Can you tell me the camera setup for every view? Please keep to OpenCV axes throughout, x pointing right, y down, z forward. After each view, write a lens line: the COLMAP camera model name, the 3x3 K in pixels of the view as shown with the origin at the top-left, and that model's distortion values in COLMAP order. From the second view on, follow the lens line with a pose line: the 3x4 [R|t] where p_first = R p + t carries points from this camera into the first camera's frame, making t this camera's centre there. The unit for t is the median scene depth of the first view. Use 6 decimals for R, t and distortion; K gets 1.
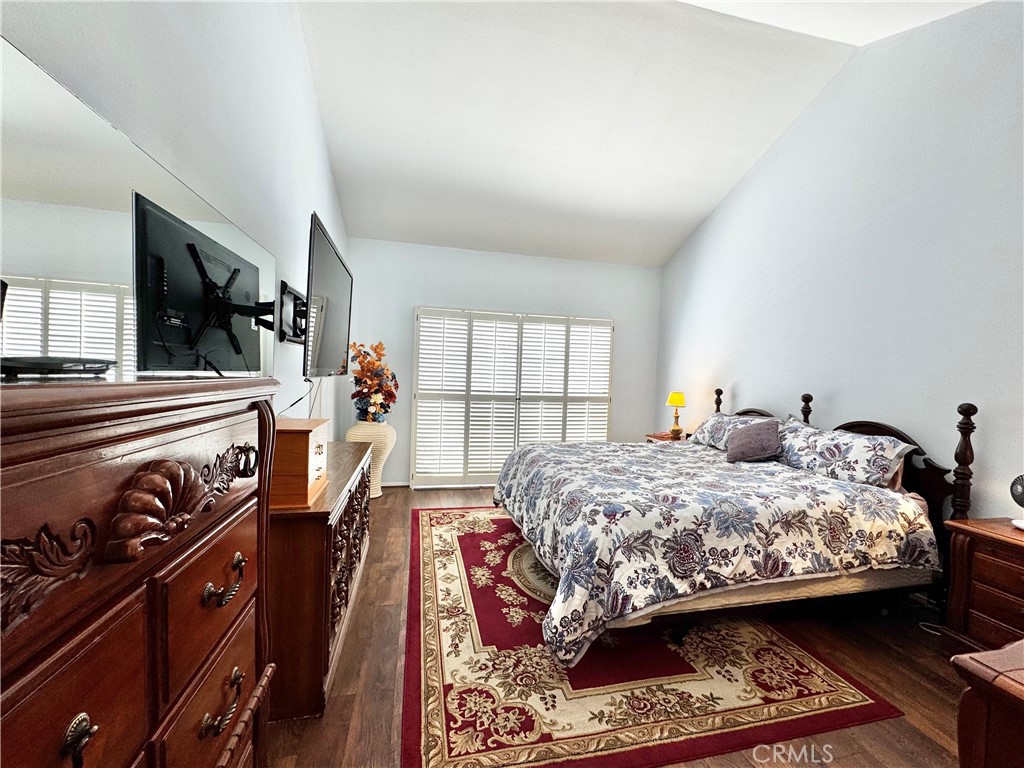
lens RADIAL K [[410.1, 0, 515.0], [0, 410.1, 387.8], [0, 0, 1]] dist [-0.000153, -0.000400]
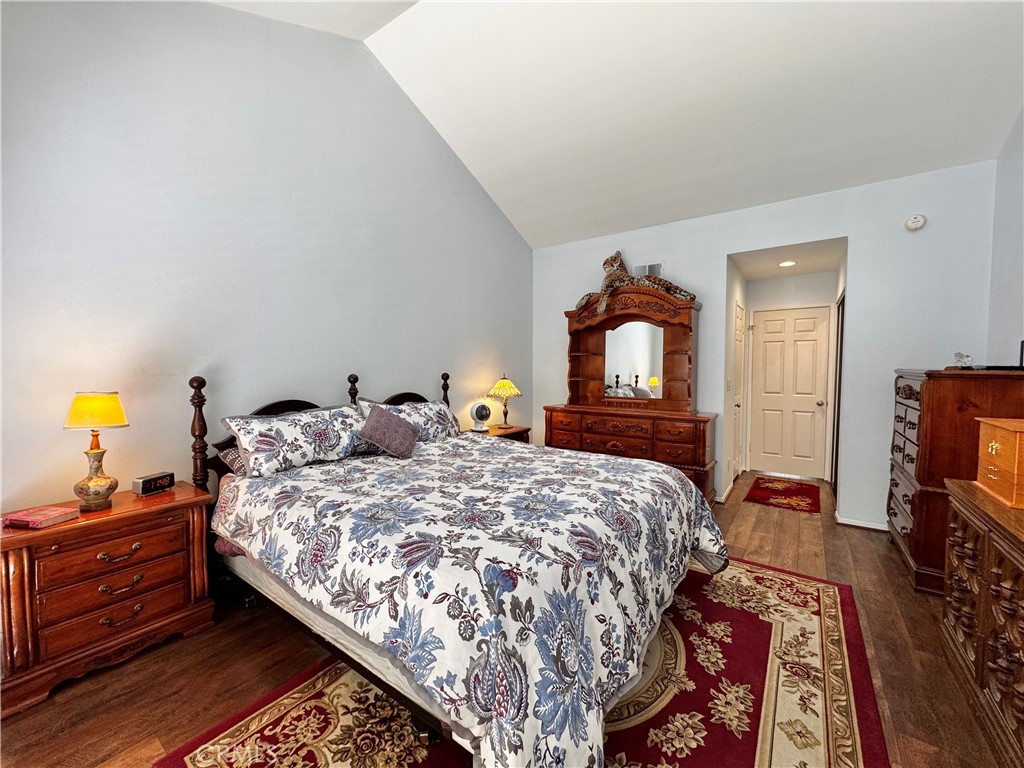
lens RADIAL K [[410.1, 0, 508.3], [0, 410.1, 381.9], [0, 0, 1]] dist [-0.000153, -0.000400]
pose [[-0.655078, -0.065874, 0.752684, -0.303101], [-0.001161, 0.996279, 0.086183, -0.062785], [-0.755561, 0.055582, -0.652716, 1.702154]]
